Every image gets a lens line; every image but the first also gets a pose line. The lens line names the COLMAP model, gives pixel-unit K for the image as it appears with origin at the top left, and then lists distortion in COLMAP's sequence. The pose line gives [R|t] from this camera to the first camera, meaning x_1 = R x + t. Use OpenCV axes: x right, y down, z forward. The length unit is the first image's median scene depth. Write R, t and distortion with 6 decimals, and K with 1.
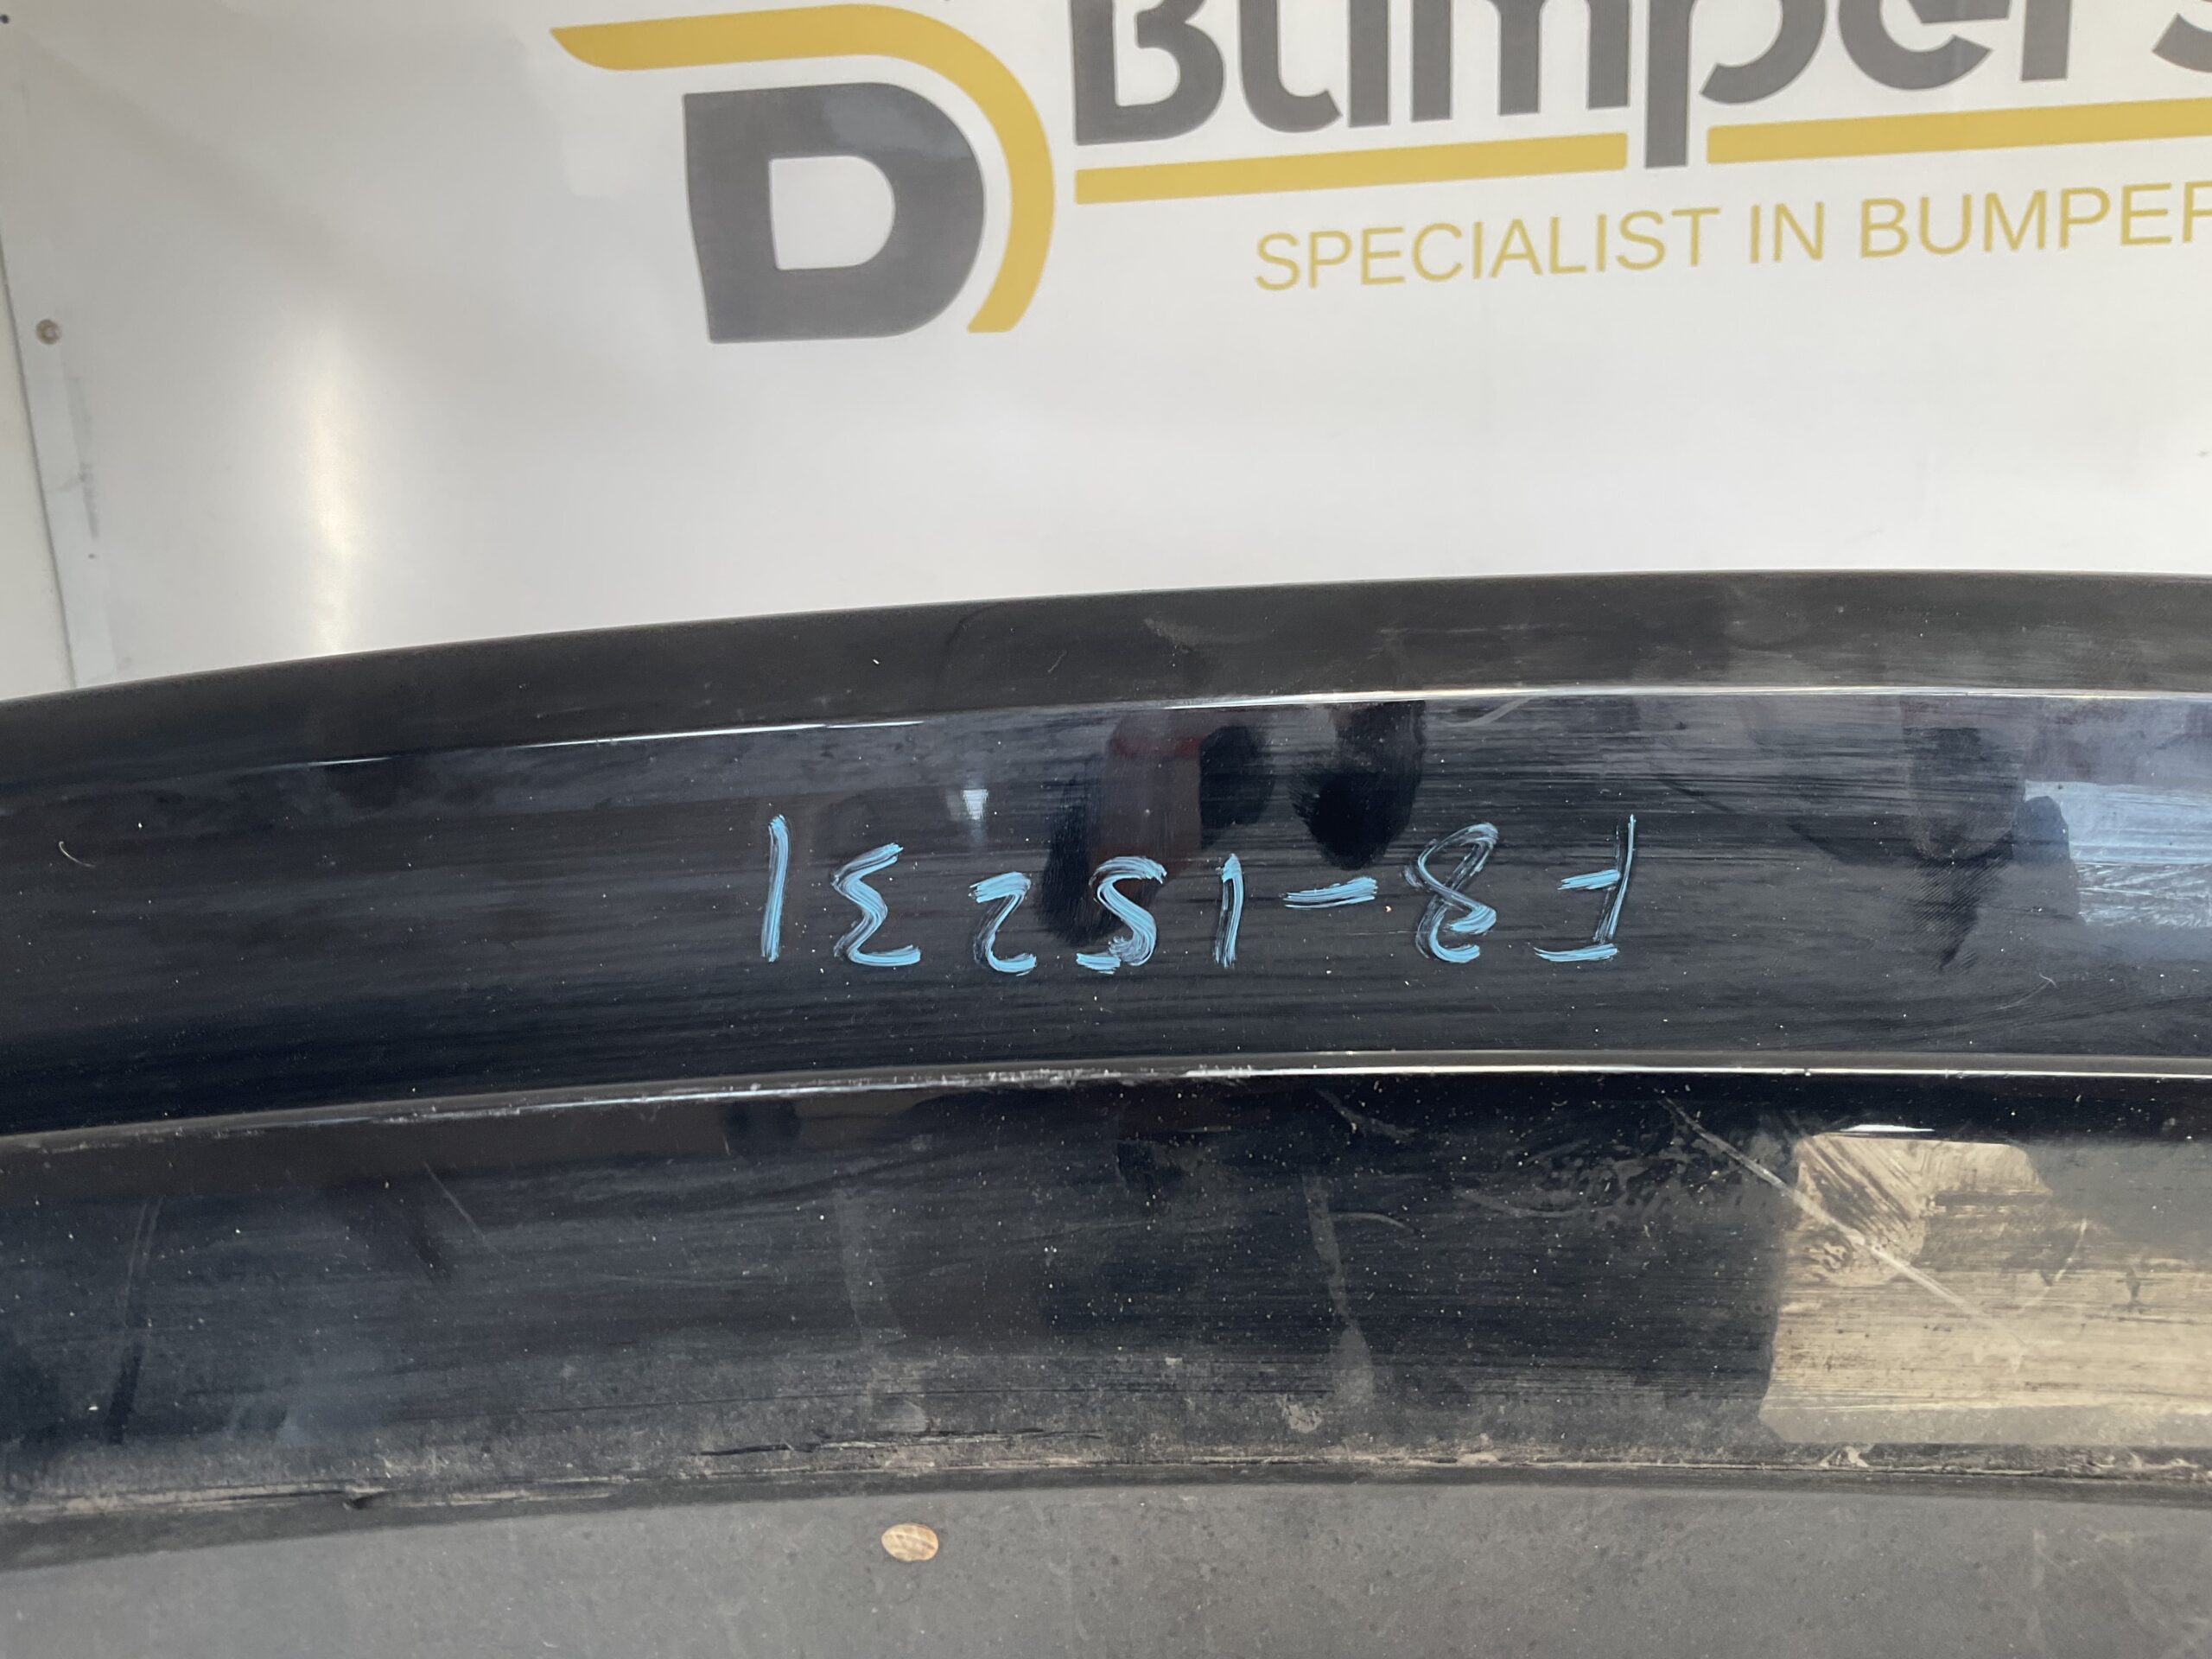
lens RADIAL K [[1823.5, 0, 1081.6], [0, 1823.5, 843.8], [0, 0, 1]] dist [0.076382, -0.141921]
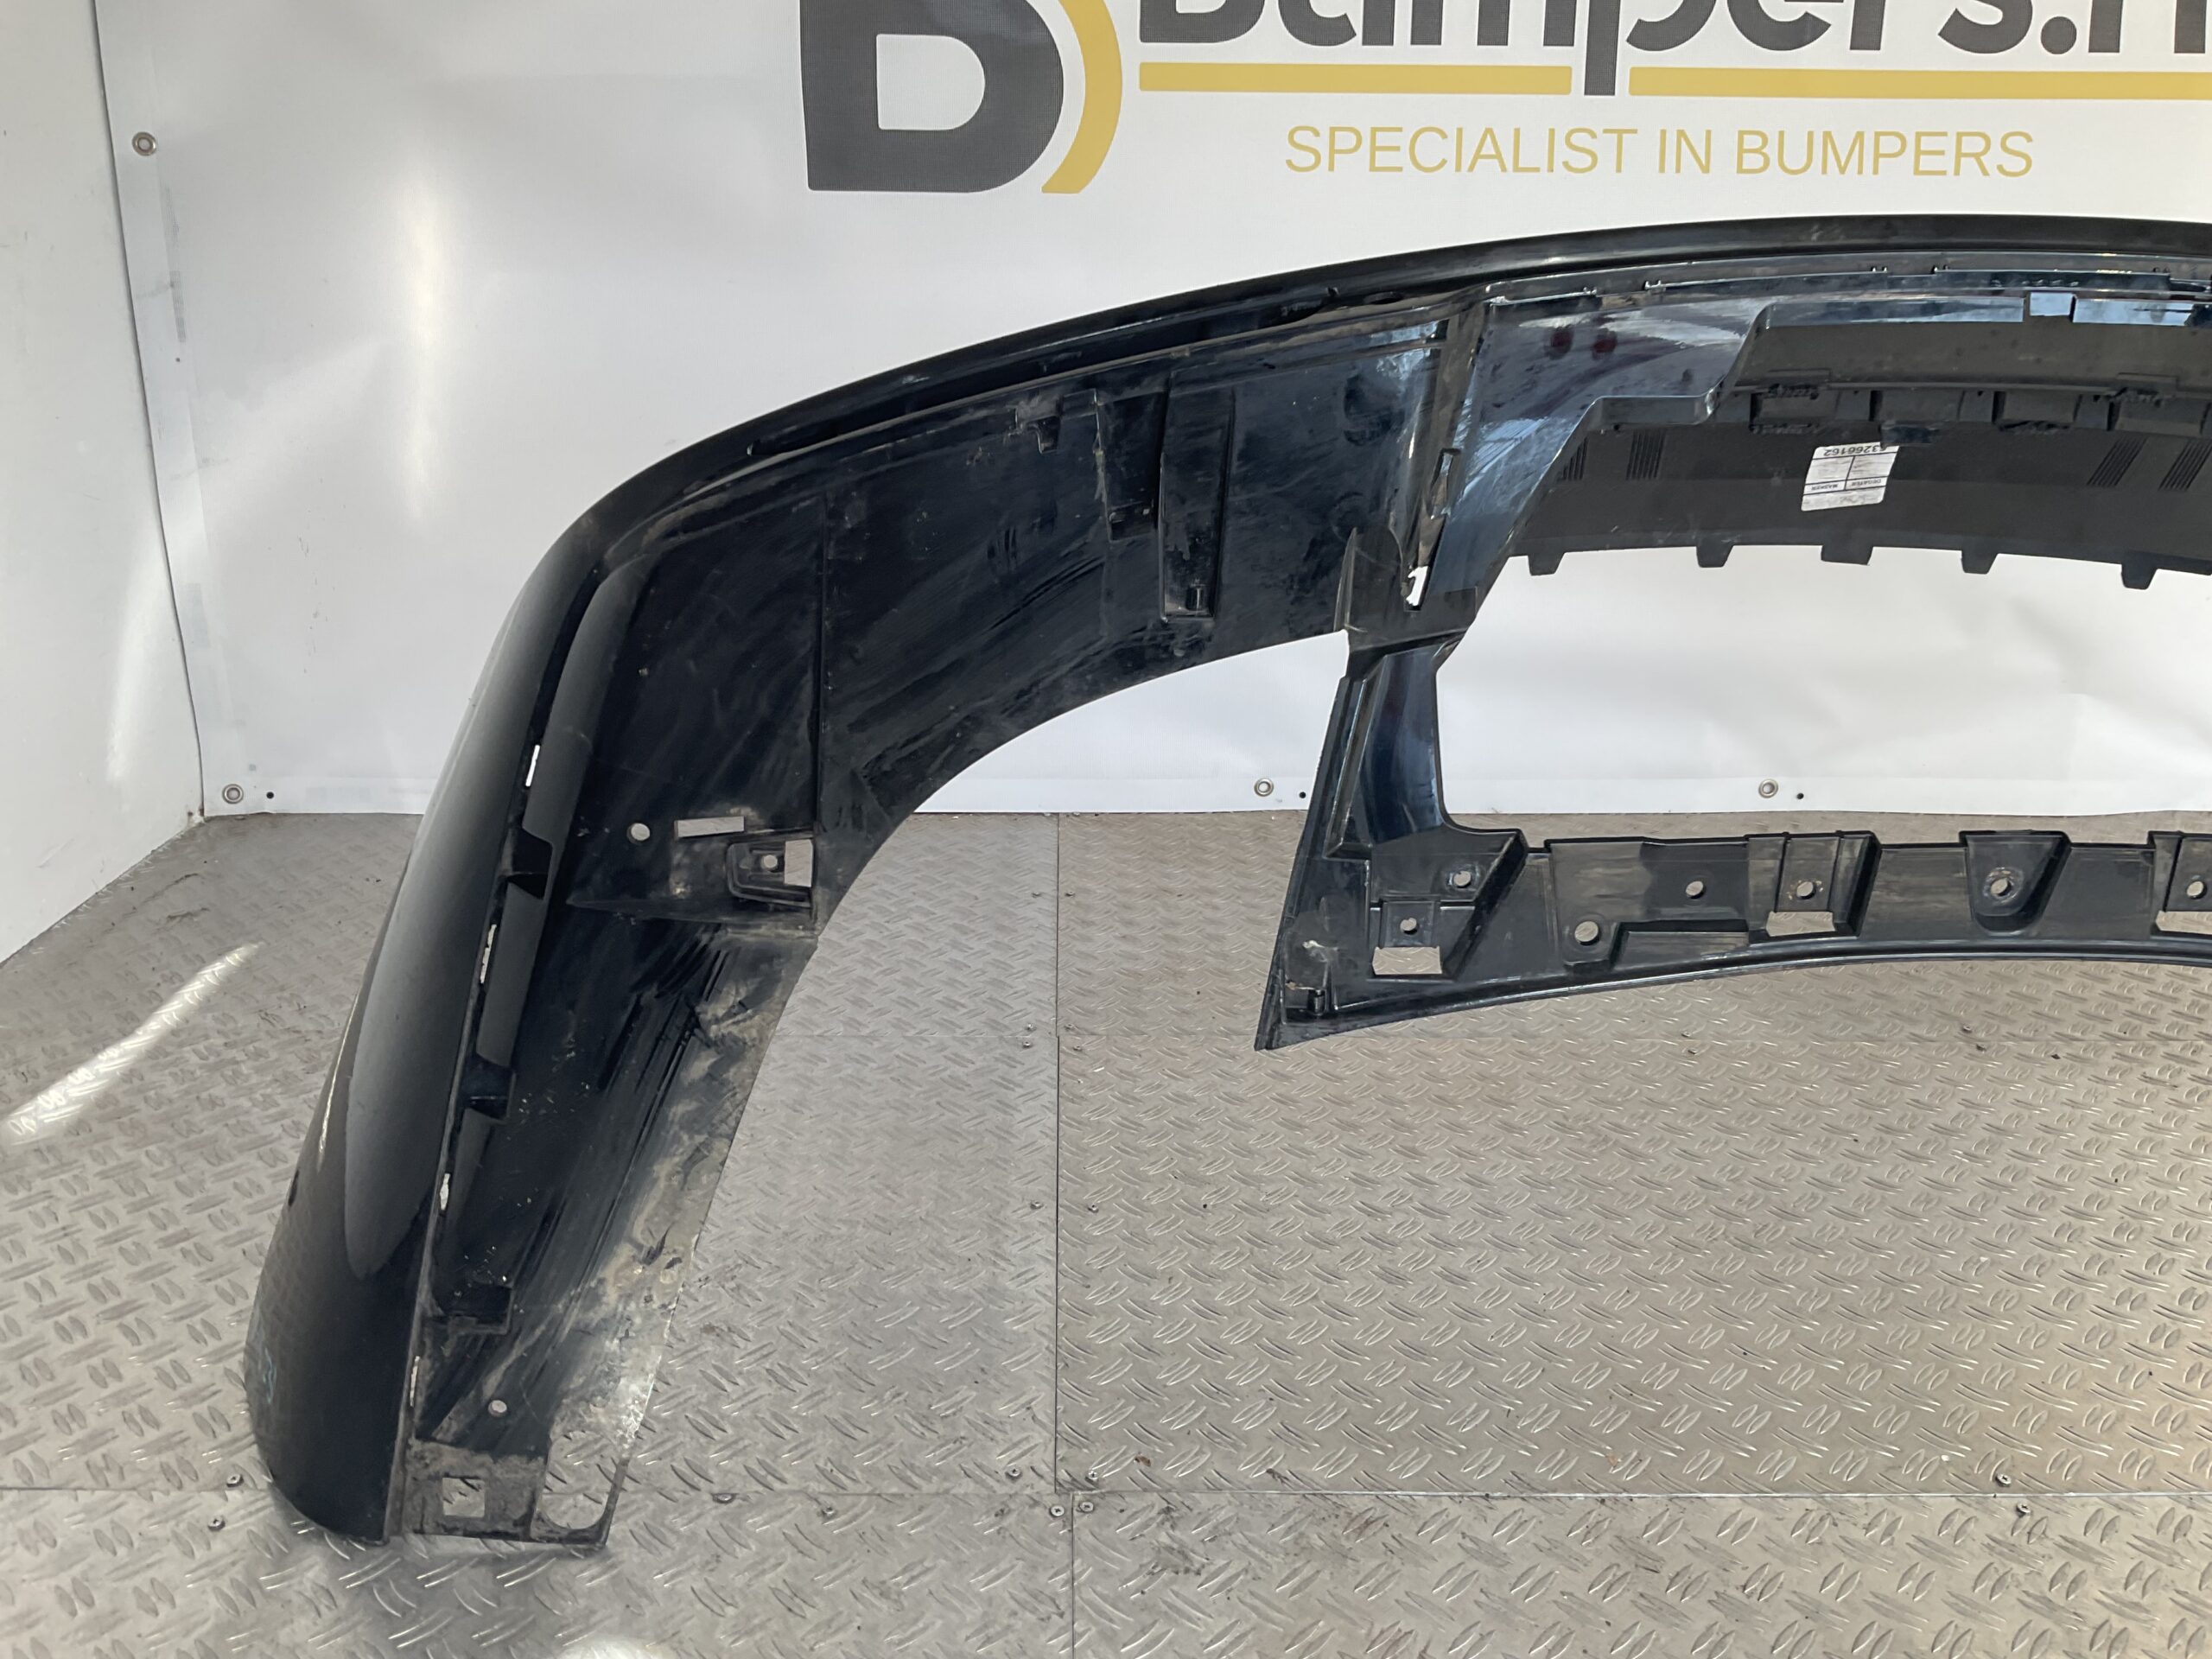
lens RADIAL K [[1823.5, 0, 1102.4], [0, 1823.5, 822.6], [0, 0, 1]] dist [0.076382, -0.141921]
pose [[0.972819, -0.016884, 0.230951, -0.334593], [0.010276, 0.999504, 0.029783, 0.106943], [-0.231339, -0.026600, 0.972509, -0.207404]]
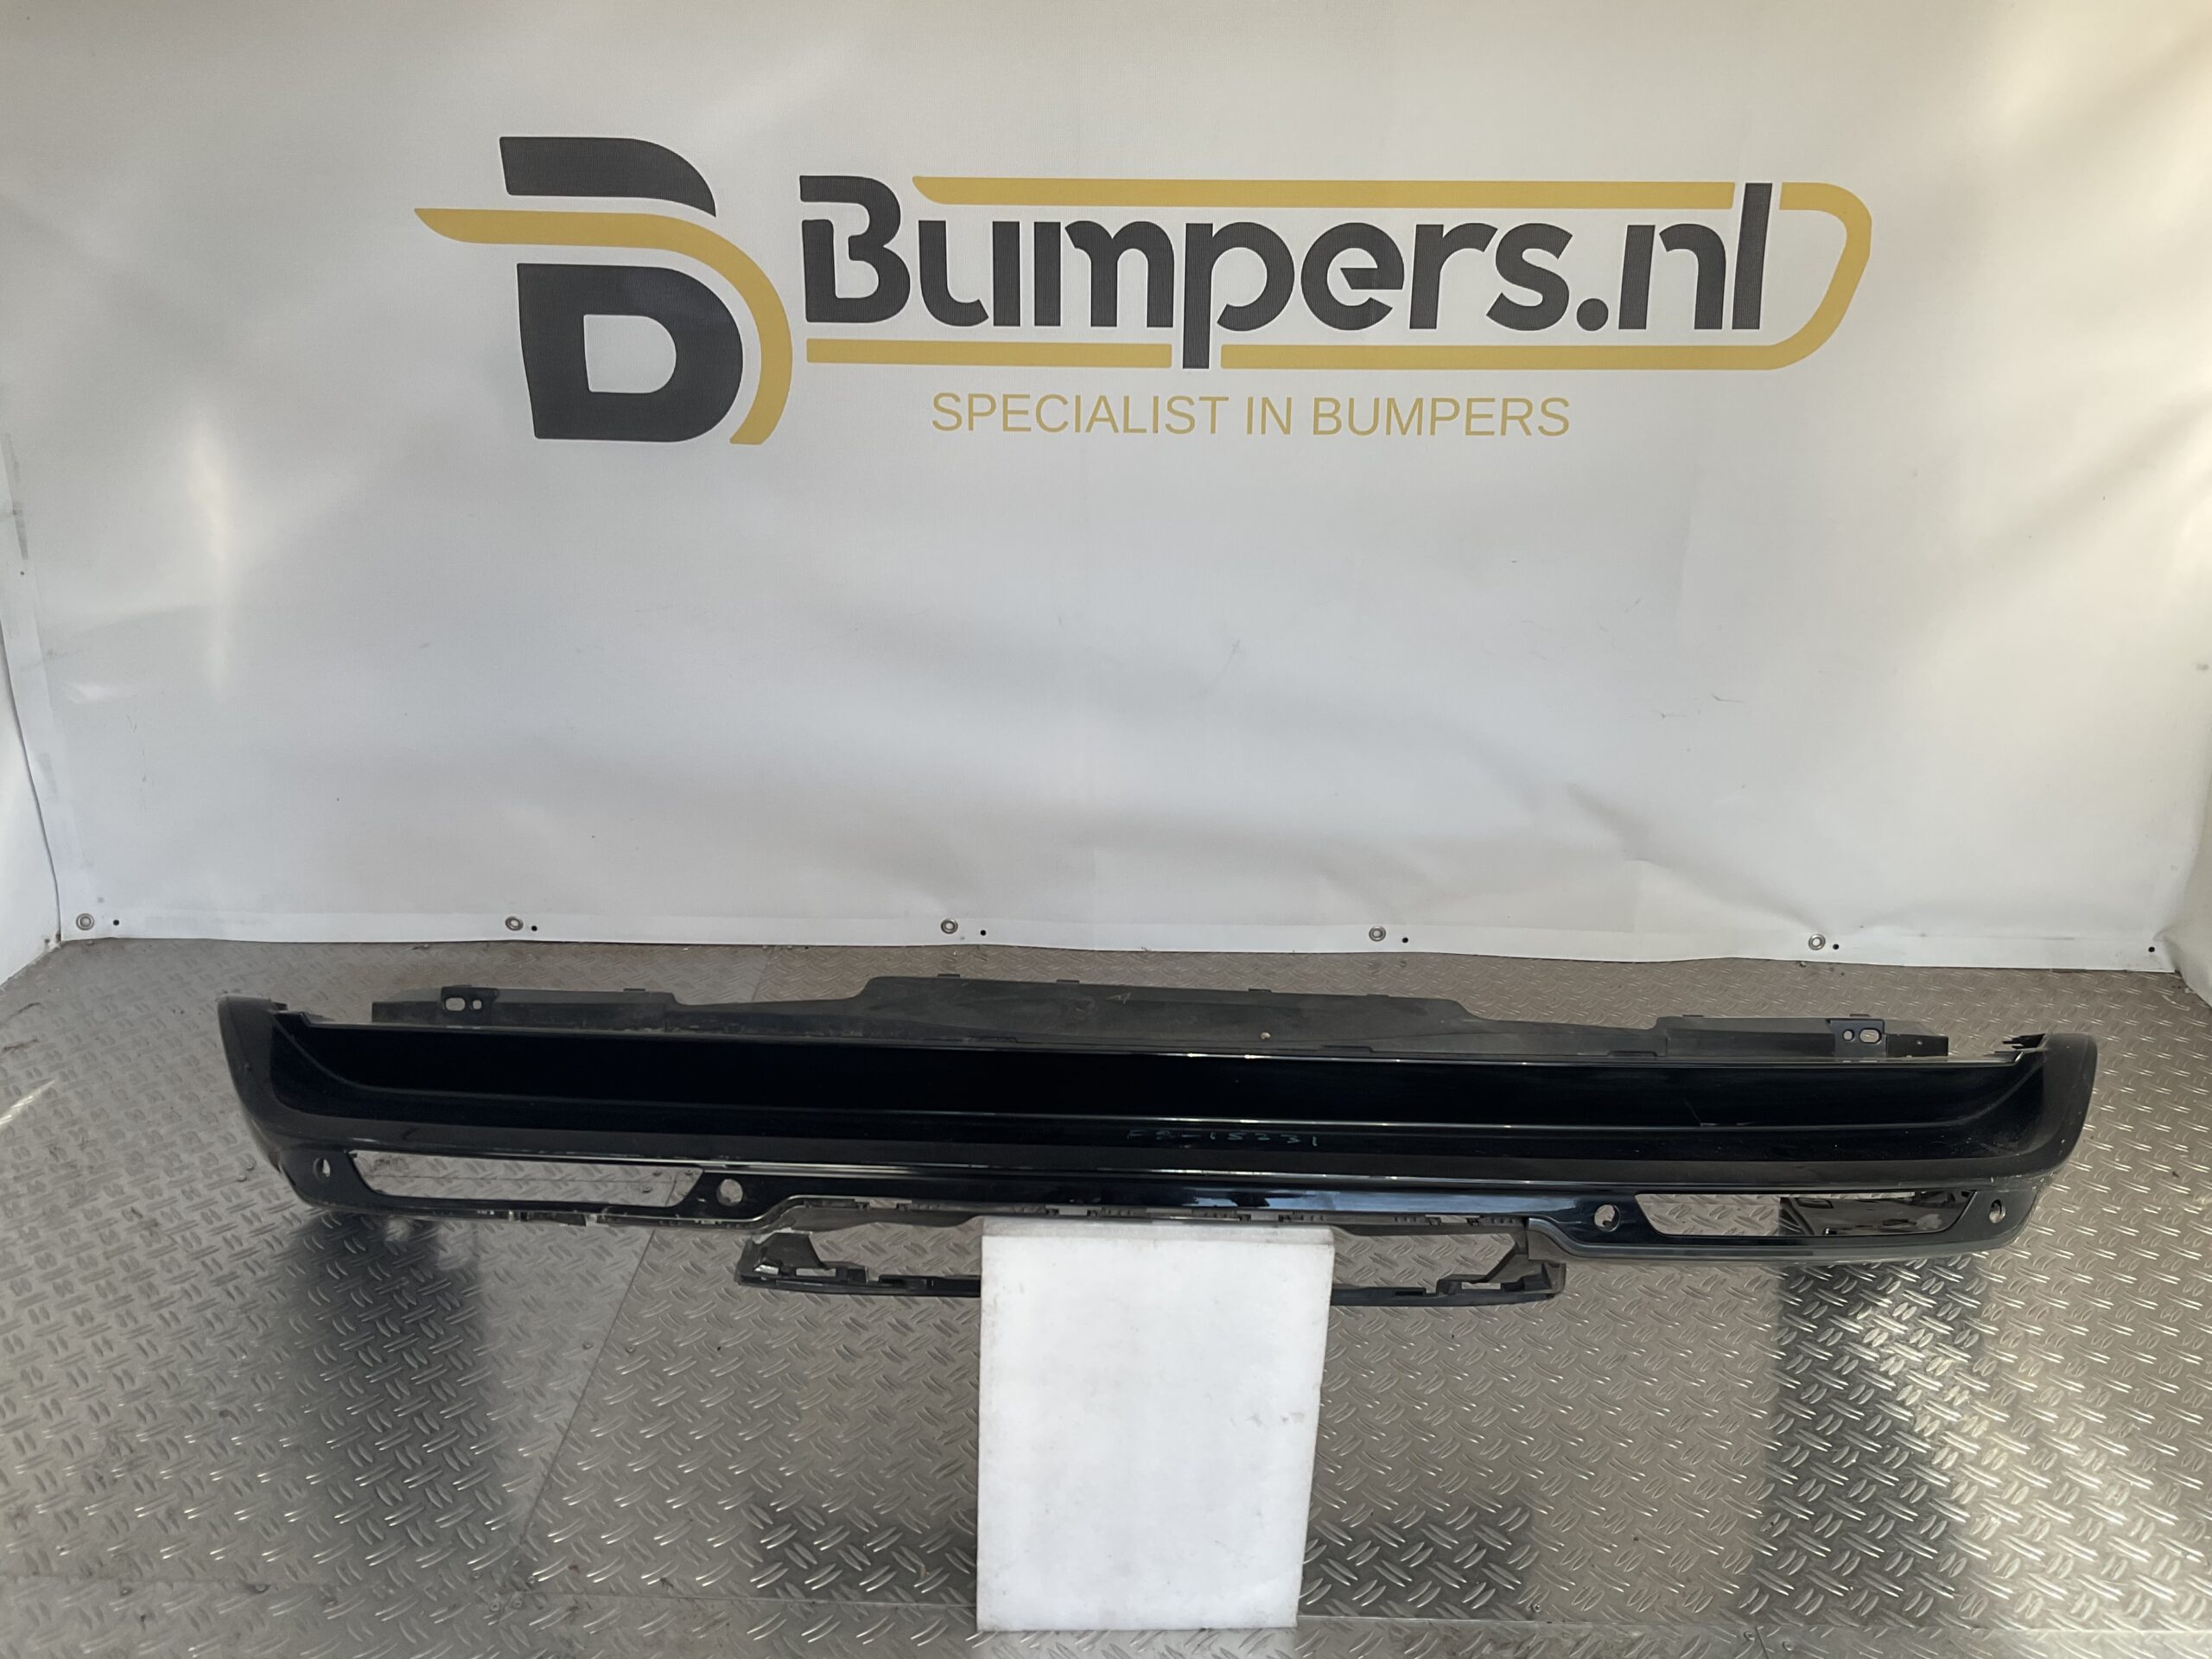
lens RADIAL K [[1823.5, 0, 1102.0], [0, 1823.5, 822.1], [0, 0, 1]] dist [0.076382, -0.141921]
pose [[0.981322, -0.012140, 0.191991, -0.060212], [-0.000777, 0.997748, 0.067065, -0.087708], [-0.192373, -0.065962, 0.979102, -0.512622]]
